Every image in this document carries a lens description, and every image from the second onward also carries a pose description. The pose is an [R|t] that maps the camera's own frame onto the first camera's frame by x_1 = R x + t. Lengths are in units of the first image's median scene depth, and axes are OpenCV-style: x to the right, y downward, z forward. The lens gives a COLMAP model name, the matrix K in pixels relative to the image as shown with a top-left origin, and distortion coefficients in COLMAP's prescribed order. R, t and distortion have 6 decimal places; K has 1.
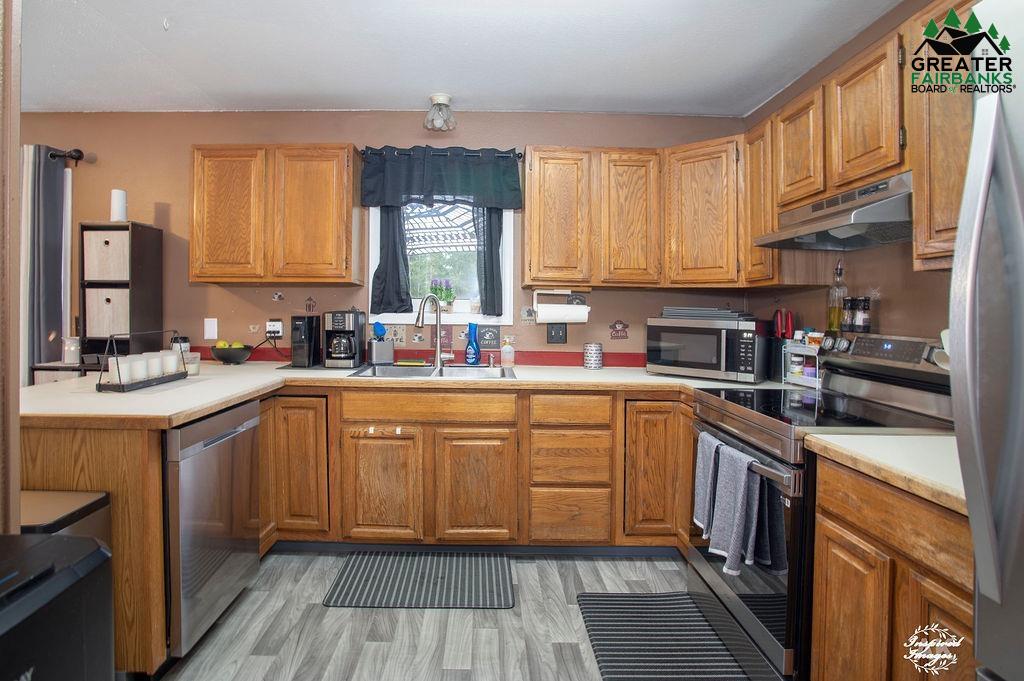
lens RADIAL K [[529.0, 0, 495.2], [0, 529.0, 338.6], [0, 0, 1]] dist [-0.001705, -0.000089]
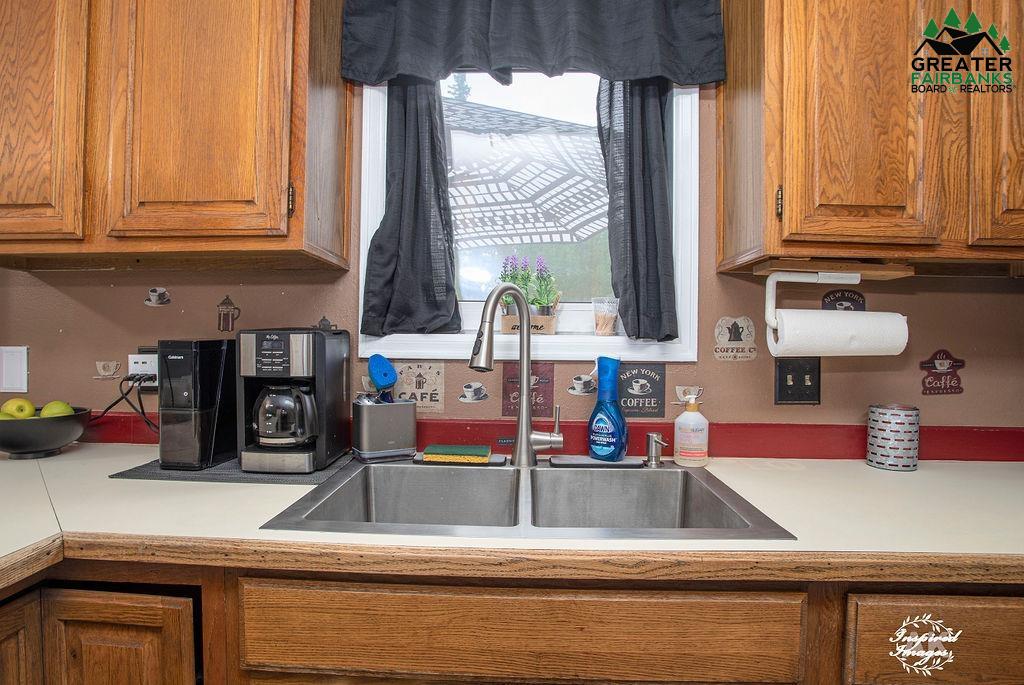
lens RADIAL K [[554.5, 0, 515.4], [0, 554.5, 347.5], [0, 0, 1]] dist [-0.014899, 0.000036]
pose [[0.999312, -0.000923, -0.037076, -0.098004], [-0.000425, 0.999340, -0.036324, -0.021203], [0.037085, 0.036315, 0.998652, 0.570382]]
